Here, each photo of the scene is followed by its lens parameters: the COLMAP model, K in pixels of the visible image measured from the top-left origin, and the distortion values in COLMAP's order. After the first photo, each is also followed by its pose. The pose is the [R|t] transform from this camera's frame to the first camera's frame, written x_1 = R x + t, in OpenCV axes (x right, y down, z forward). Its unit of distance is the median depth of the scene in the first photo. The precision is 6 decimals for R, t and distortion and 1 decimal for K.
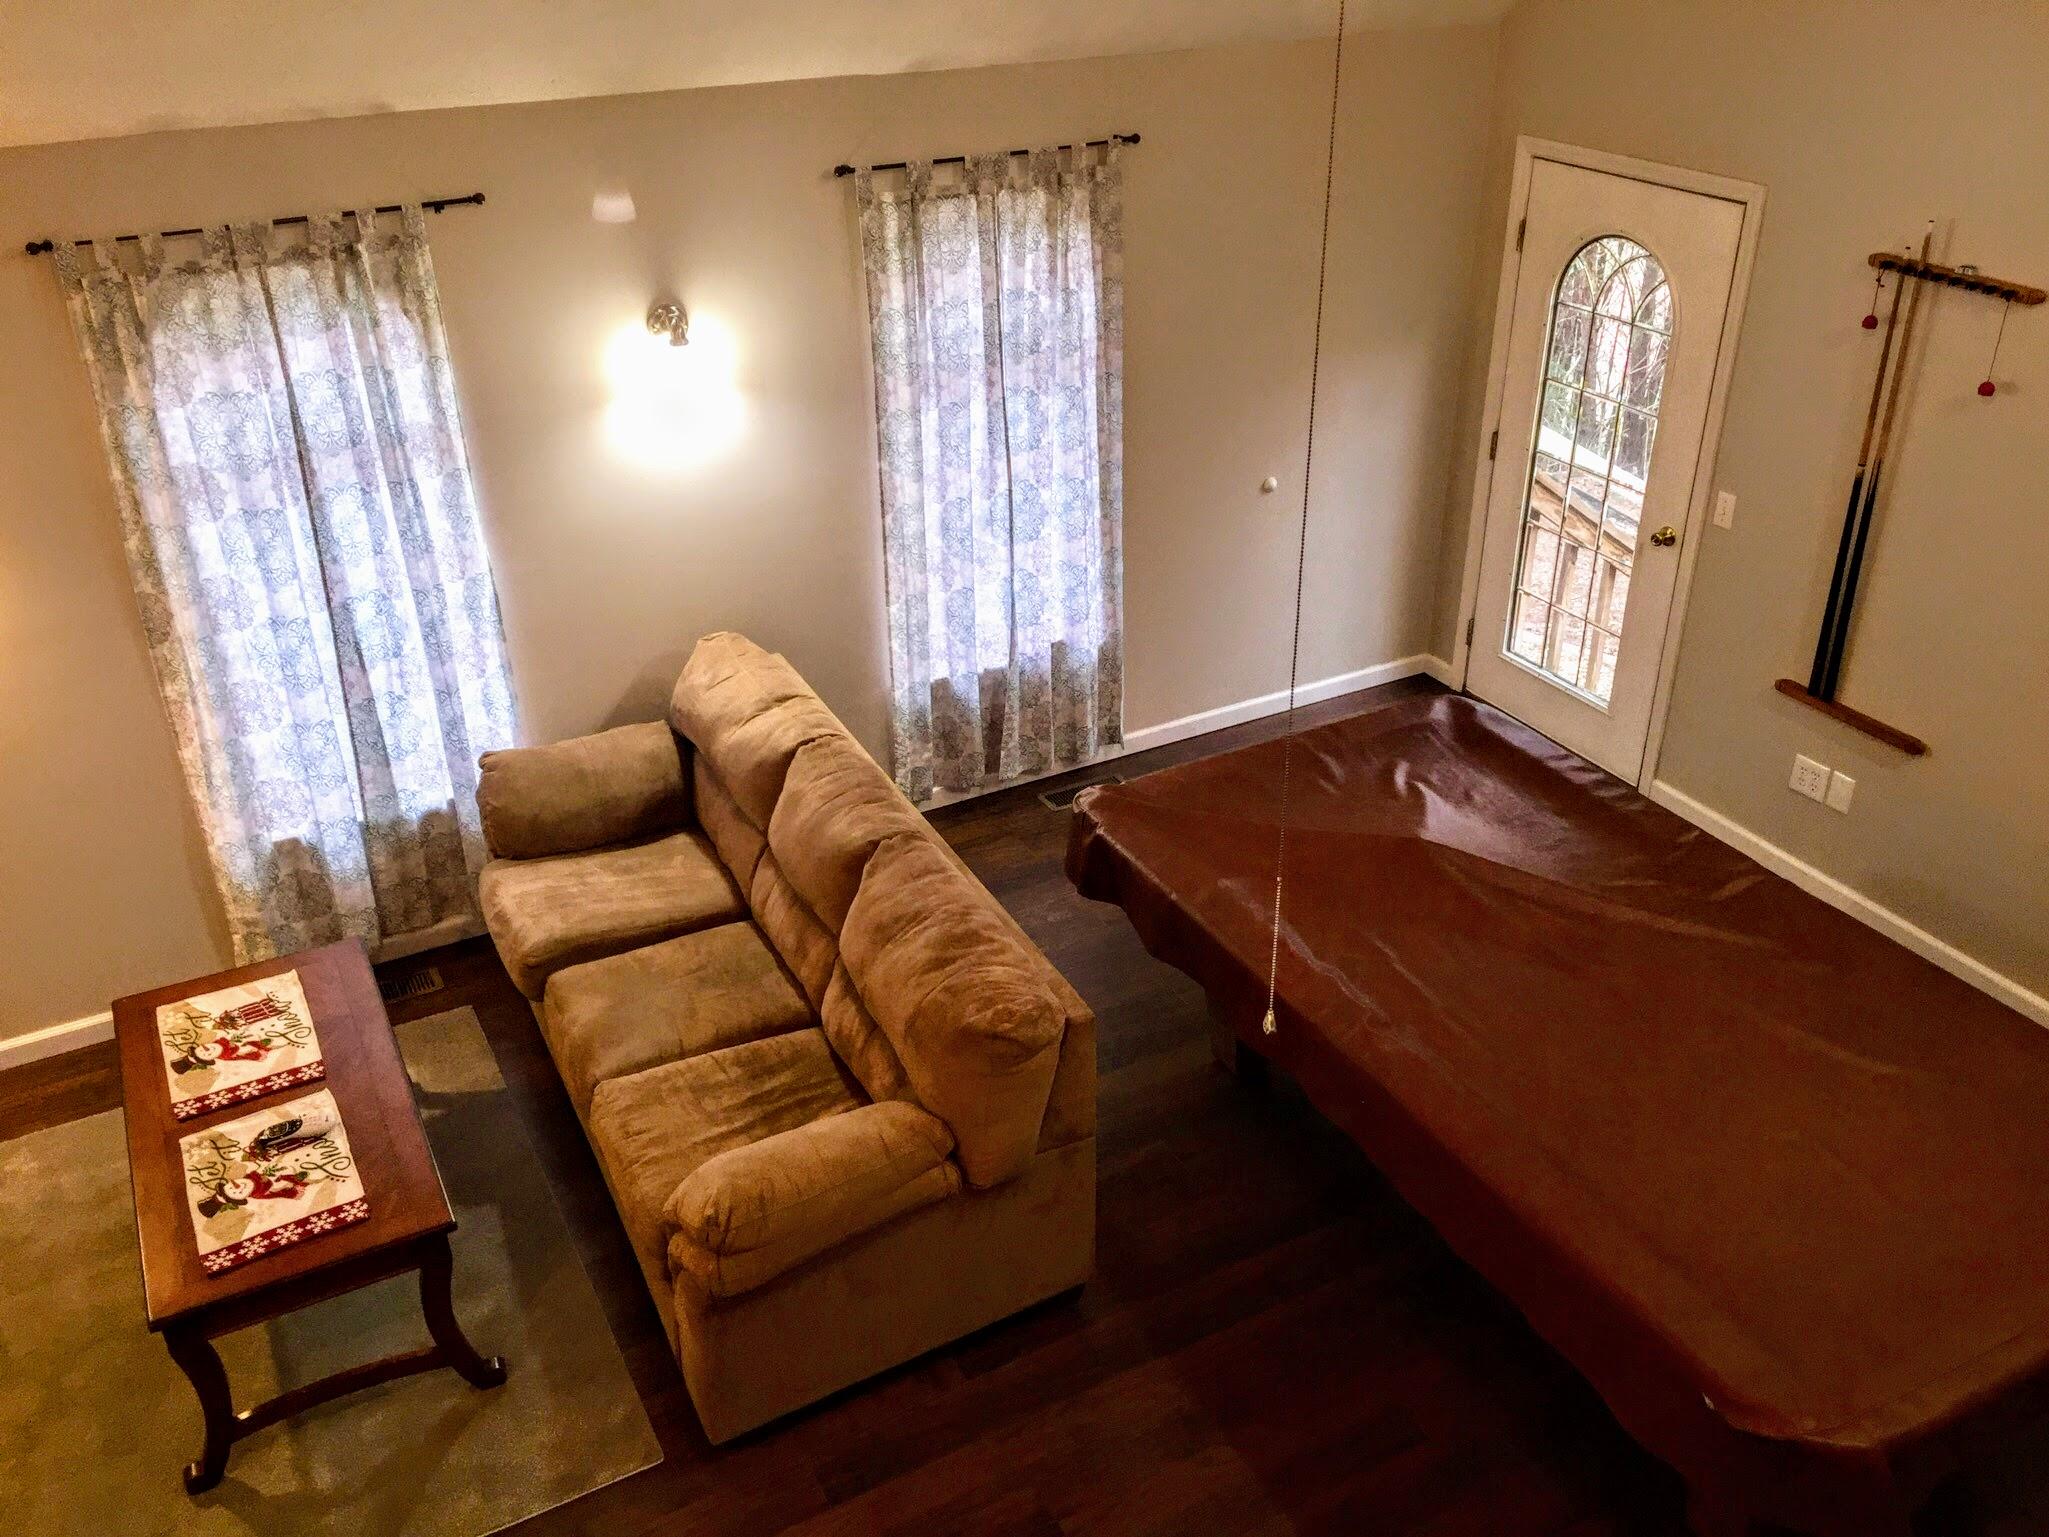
lens RADIAL K [[1748.8, 0, 1024.5], [0, 1748.8, 768.5], [0, 0, 1]] dist [0.097822, -0.125502]
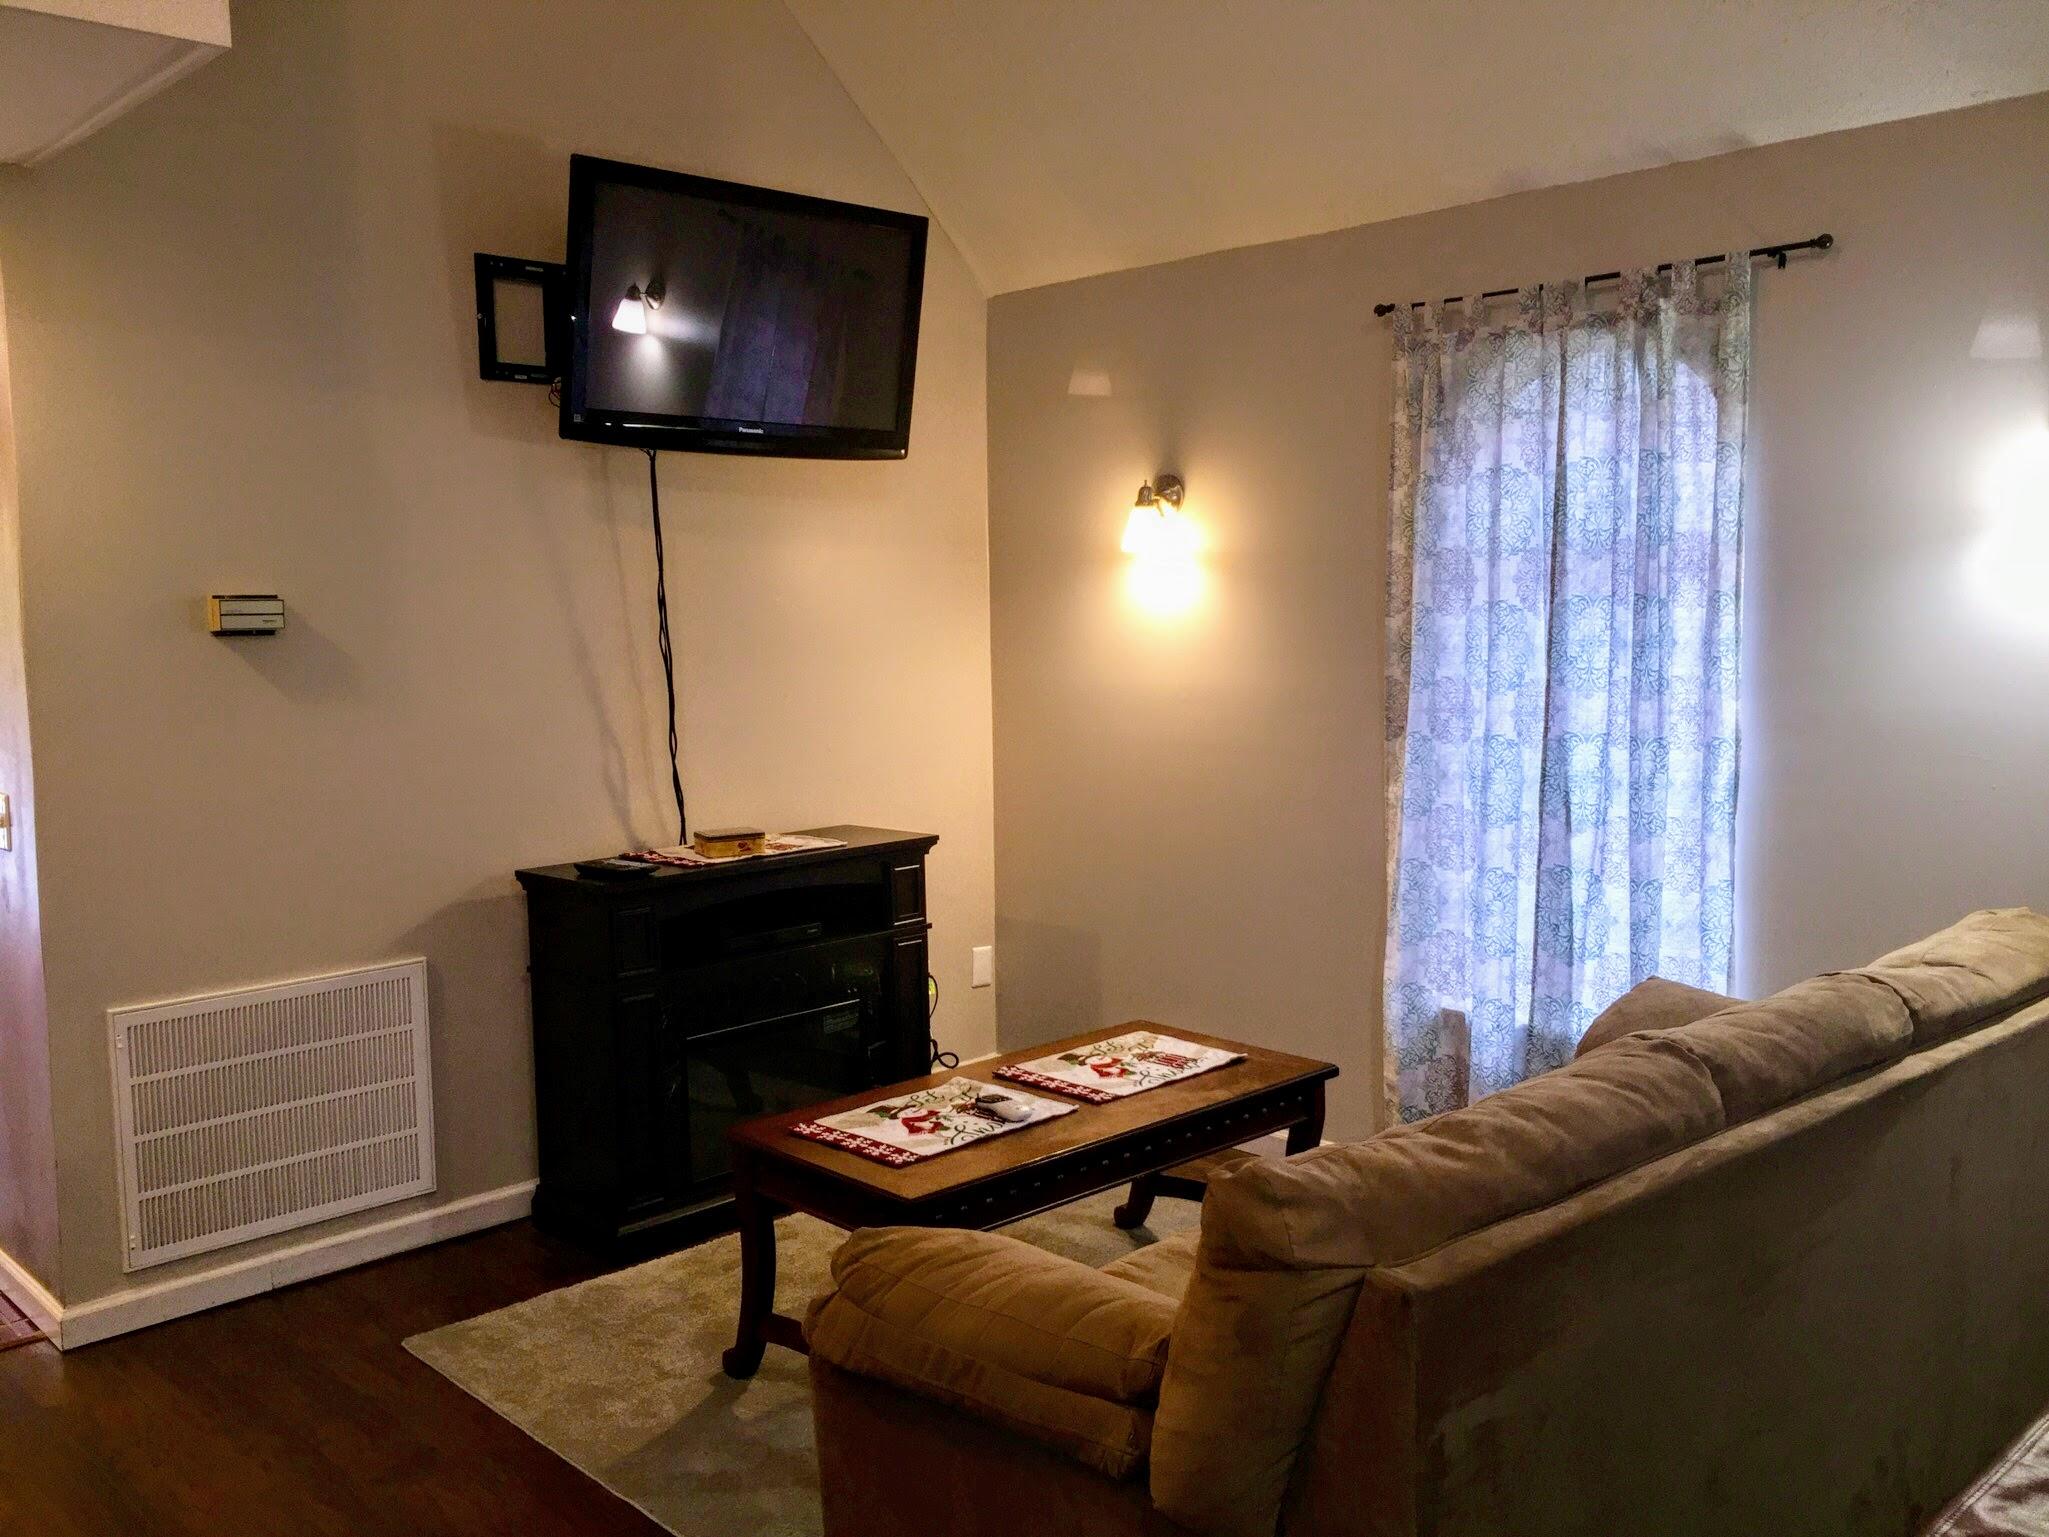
lens RADIAL K [[1748.8, 0, 1024.5], [0, 1748.8, 768.5], [0, 0, 1]] dist [0.097822, -0.125502]
pose [[0.268970, 0.106410, -0.957252, 0.352777], [-0.462153, 0.886246, -0.031340, 0.063902], [0.845027, 0.450826, 0.287551, 0.573686]]
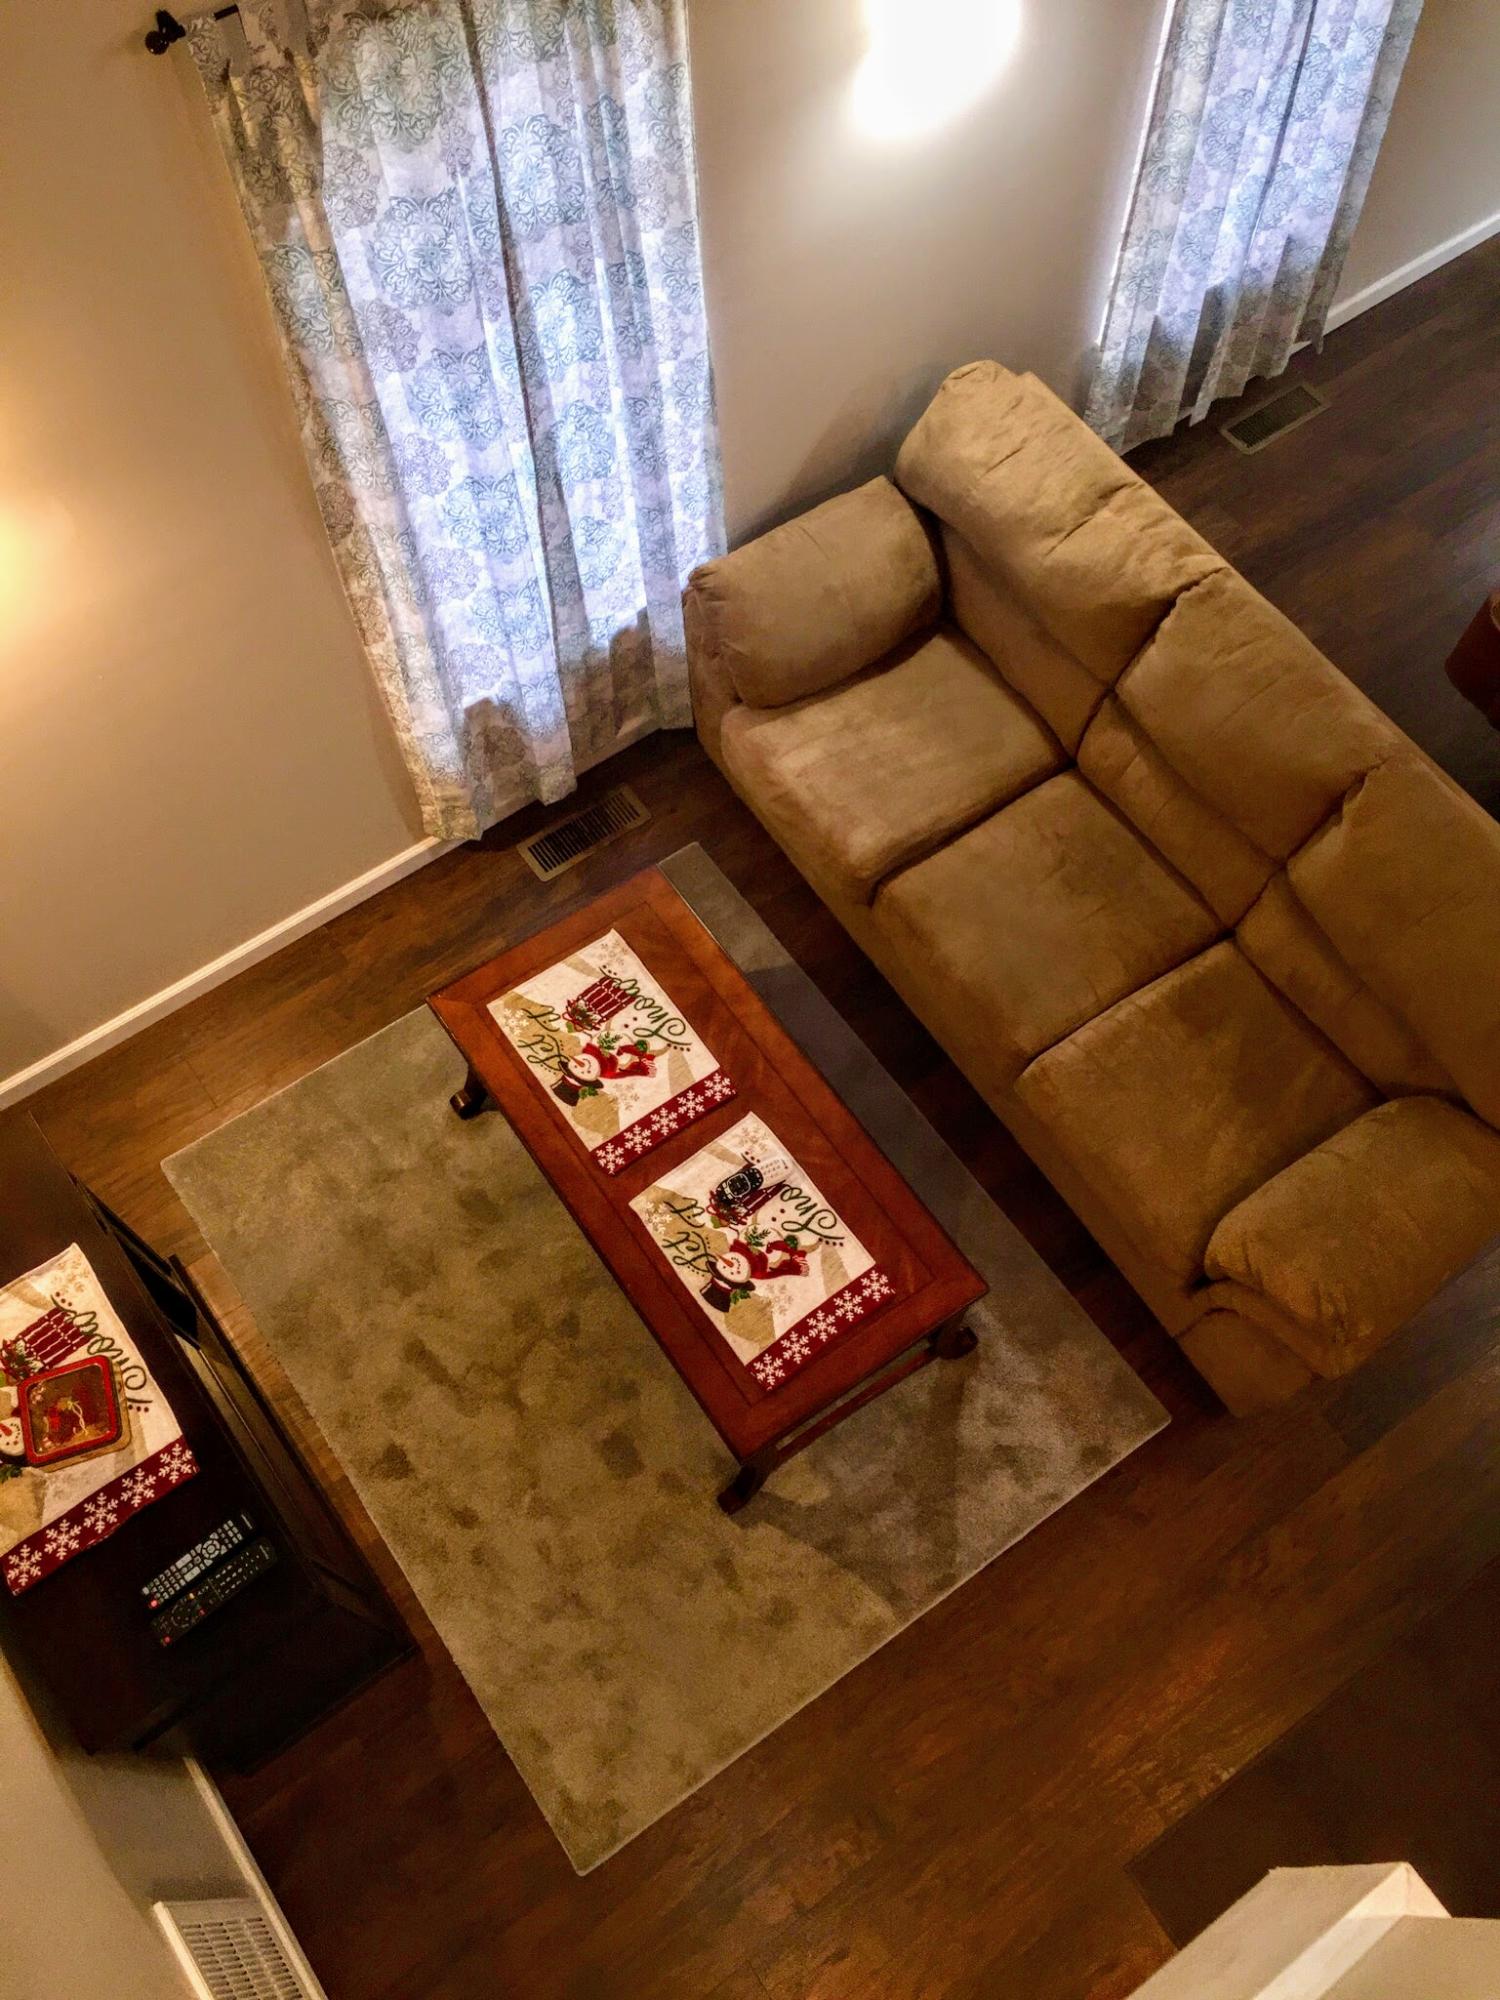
lens RADIAL K [[1690.2, 0, 777.8], [0, 1690.2, 1005.1], [0, 0, 1]] dist [0.087295, -0.123916]
pose [[0.991268, -0.114783, 0.064901, -0.374951], [0.059494, 0.828572, 0.556713, -0.293834], [-0.117677, -0.547990, 0.828166, 0.283081]]
